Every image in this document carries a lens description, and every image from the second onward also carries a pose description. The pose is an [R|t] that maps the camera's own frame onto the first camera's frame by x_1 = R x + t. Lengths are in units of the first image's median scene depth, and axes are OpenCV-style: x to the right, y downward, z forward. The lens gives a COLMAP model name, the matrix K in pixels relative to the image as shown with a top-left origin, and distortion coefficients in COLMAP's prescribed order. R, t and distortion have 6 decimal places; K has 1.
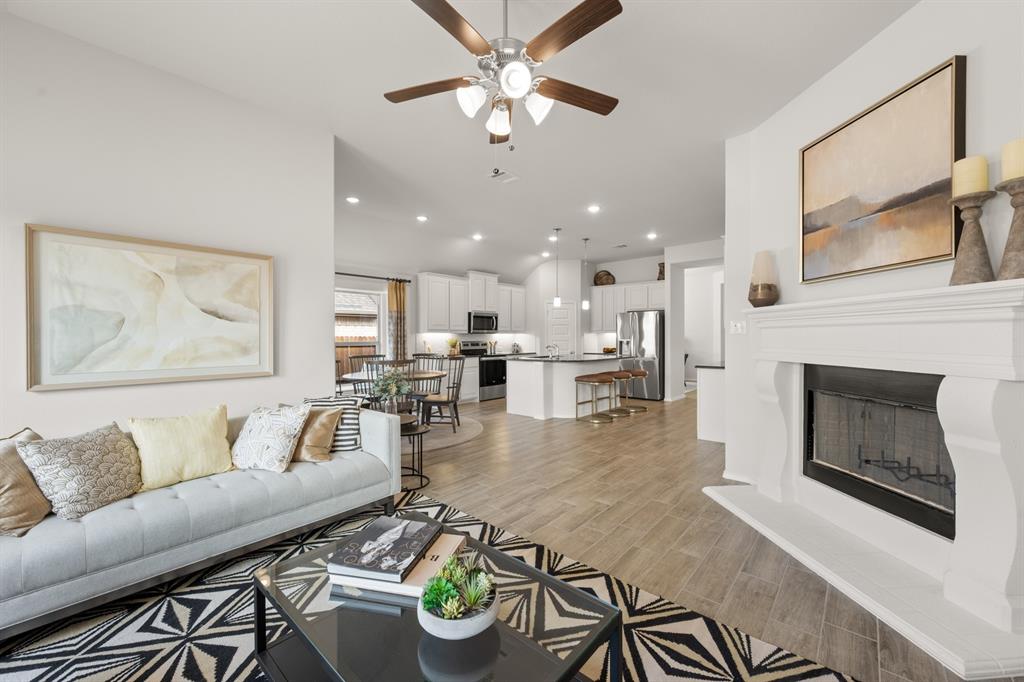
lens RADIAL K [[403.5, 0, 516.7], [0, 403.5, 338.5], [0, 0, 1]] dist [-0.000317, -0.000299]
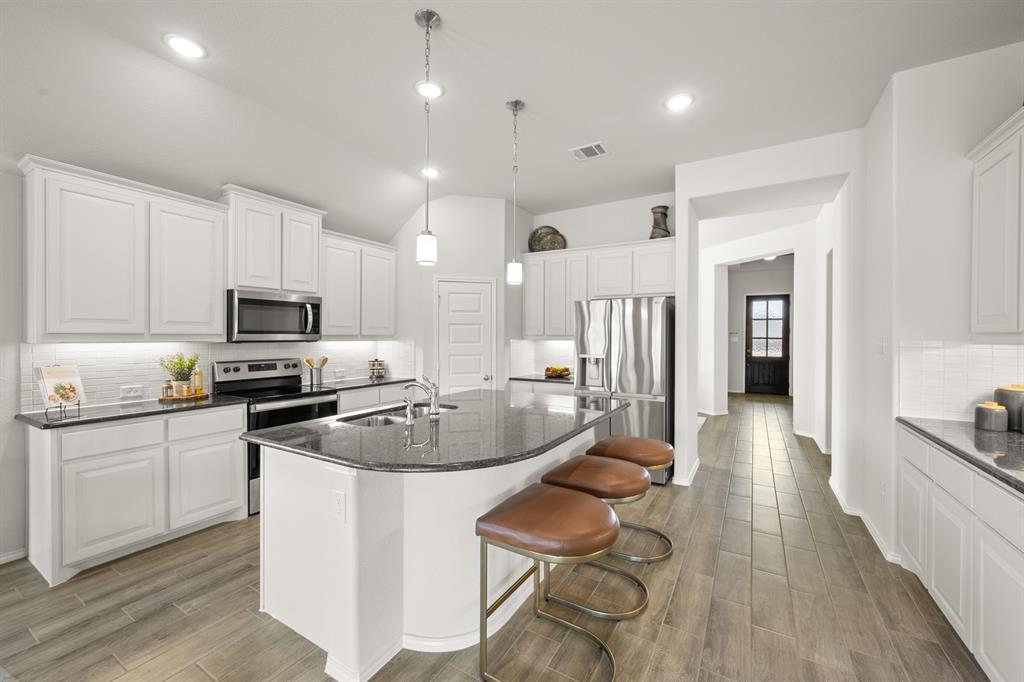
lens RADIAL K [[403.5, 0, 514.2], [0, 403.5, 339.0], [0, 0, 1]] dist [-0.000317, -0.000299]
pose [[0.984842, 0.003746, 0.173413, 0.089024], [-0.004067, 0.999991, 0.001495, -0.017243], [-0.173405, -0.002177, 0.984848, 0.532810]]
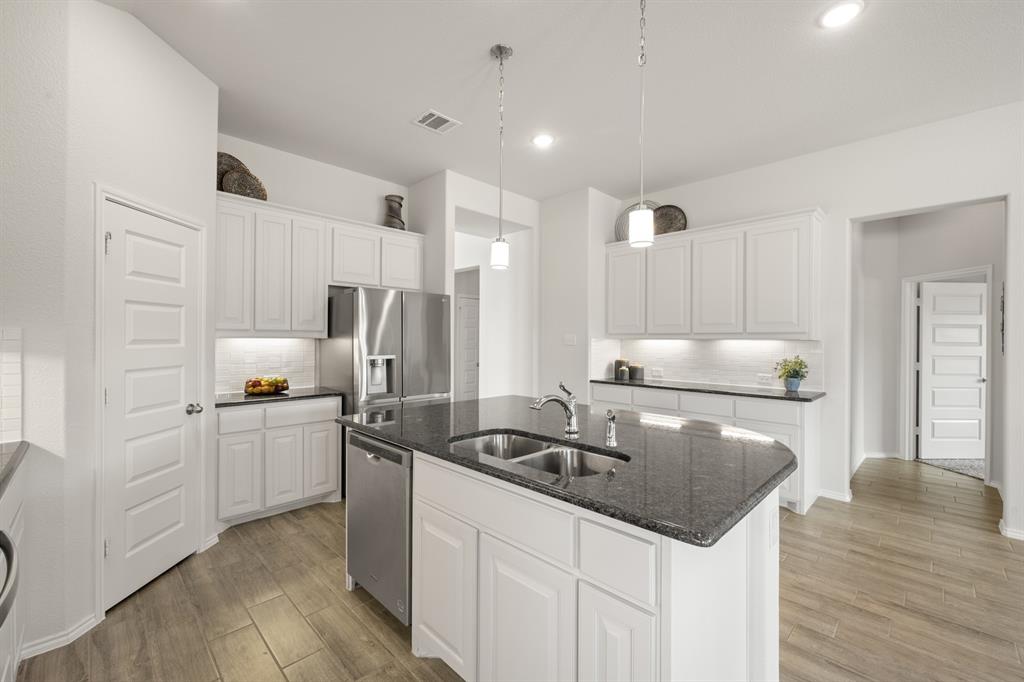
lens RADIAL K [[425.9, 0, 517.1], [0, 425.9, 338.3], [0, 0, 1]] dist [-0.003752, -0.000216]
pose [[0.065396, 0.003760, 0.997852, -0.145073], [-0.002182, 0.999991, -0.003625, -0.013391], [-0.997857, -0.001941, 0.065403, 0.836109]]
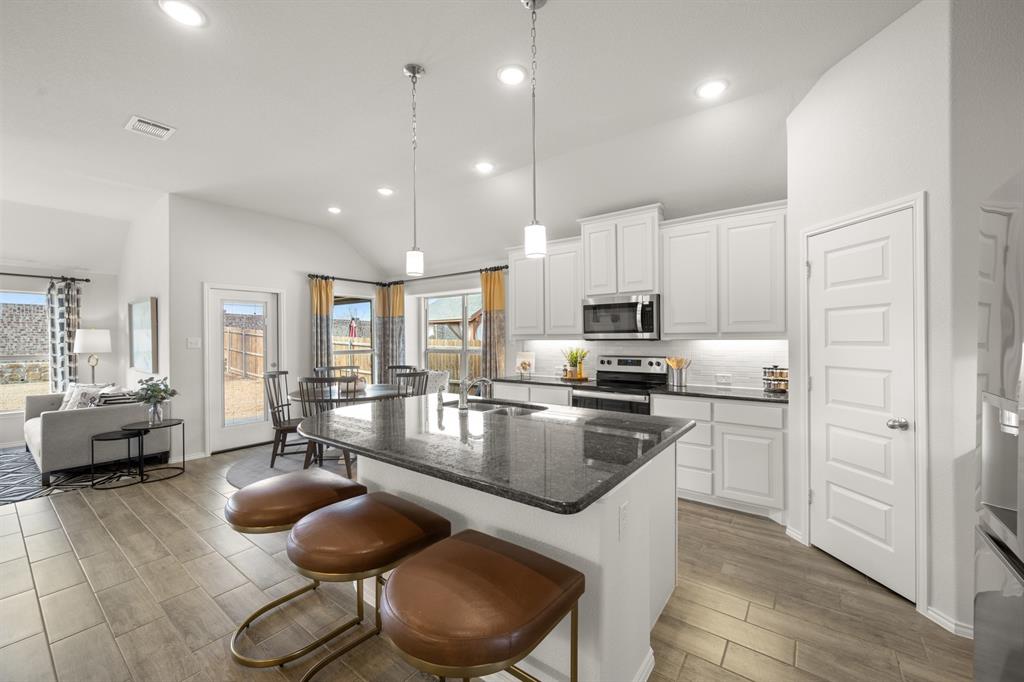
lens RADIAL K [[403.5, 0, 514.9], [0, 403.5, 337.7], [0, 0, 1]] dist [-0.000317, -0.000299]
pose [[0.068372, 0.001508, -0.997659, 0.381579], [0.002025, 0.999997, 0.001651, -0.016467], [0.997658, -0.002133, 0.068369, 0.839051]]
